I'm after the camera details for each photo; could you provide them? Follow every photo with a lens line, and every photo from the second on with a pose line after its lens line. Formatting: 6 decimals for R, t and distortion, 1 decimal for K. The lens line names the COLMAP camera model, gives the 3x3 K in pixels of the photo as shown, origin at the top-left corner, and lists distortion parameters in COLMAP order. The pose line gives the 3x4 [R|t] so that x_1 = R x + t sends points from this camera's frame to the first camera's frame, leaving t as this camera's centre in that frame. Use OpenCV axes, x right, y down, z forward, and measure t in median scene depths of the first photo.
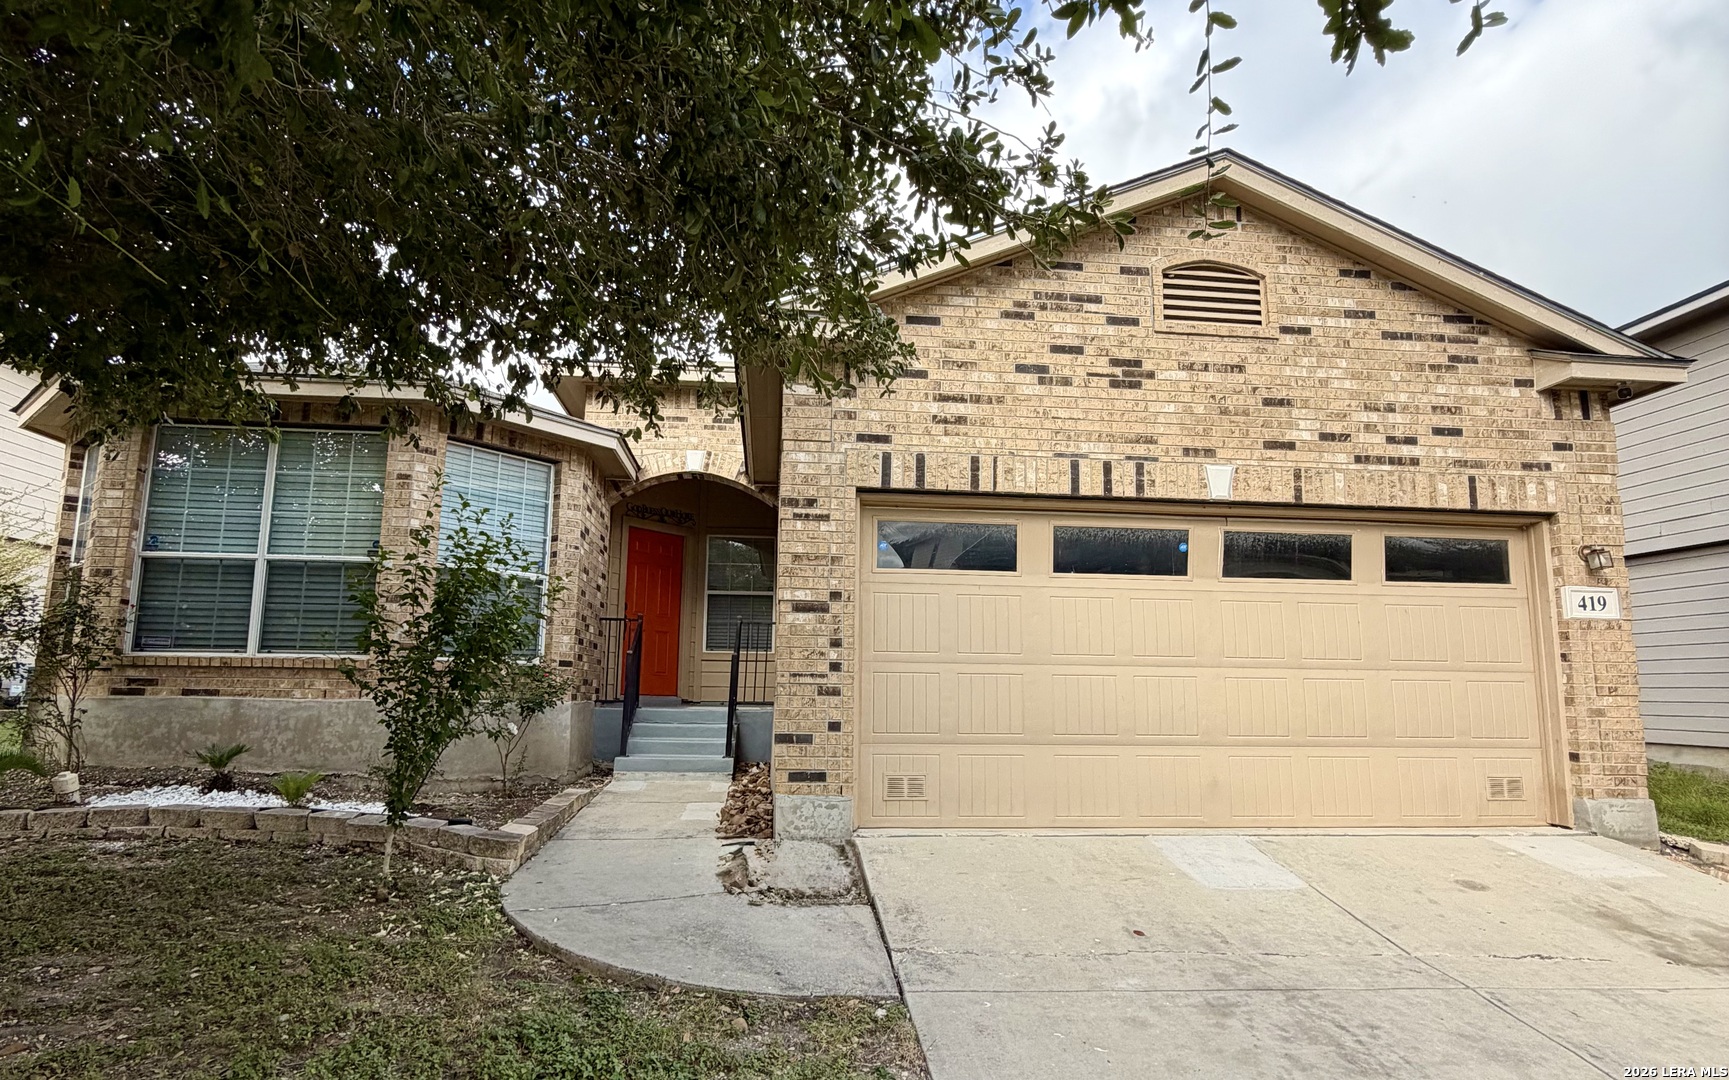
lens RADIAL K [[917.3, 0, 864.8], [0, 917.3, 567.6], [0, 0, 1]] dist [-0.002097, 0.003419]
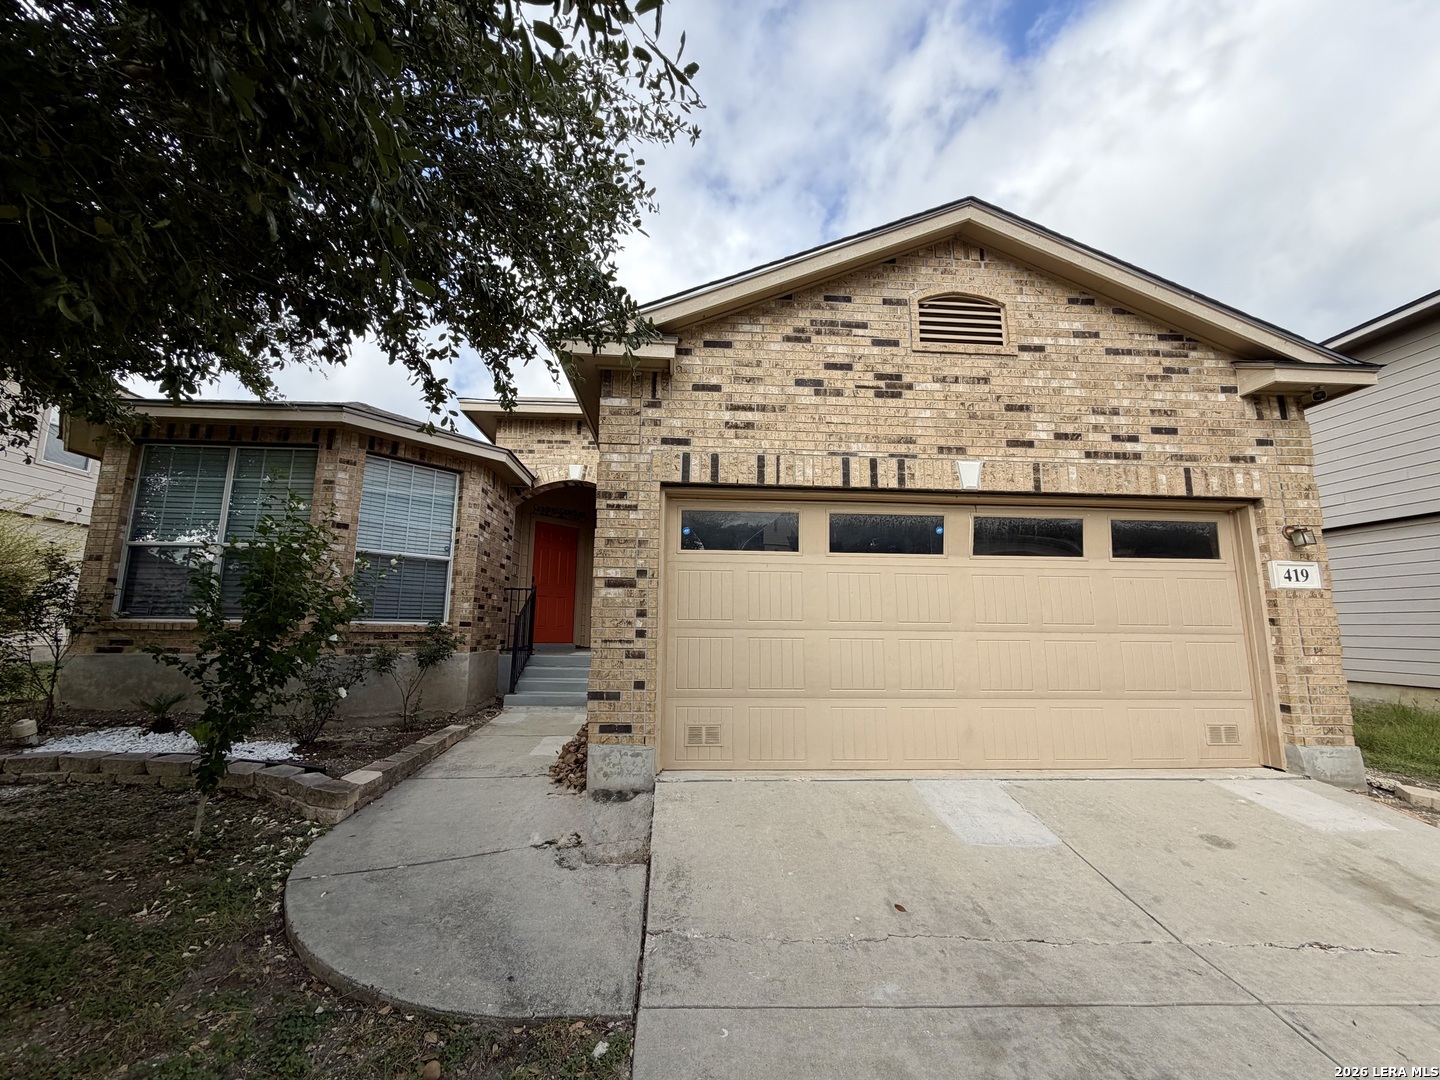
lens RADIAL K [[573.6, 0, 714.0], [0, 573.6, 540.3], [0, 0, 1]] dist [-0.000114, 0.000509]
pose [[0.999124, -0.008286, -0.041024, 0.084588], [0.007580, 0.999821, -0.017336, 0.001527], [0.041160, 0.017010, 0.999008, 0.241811]]
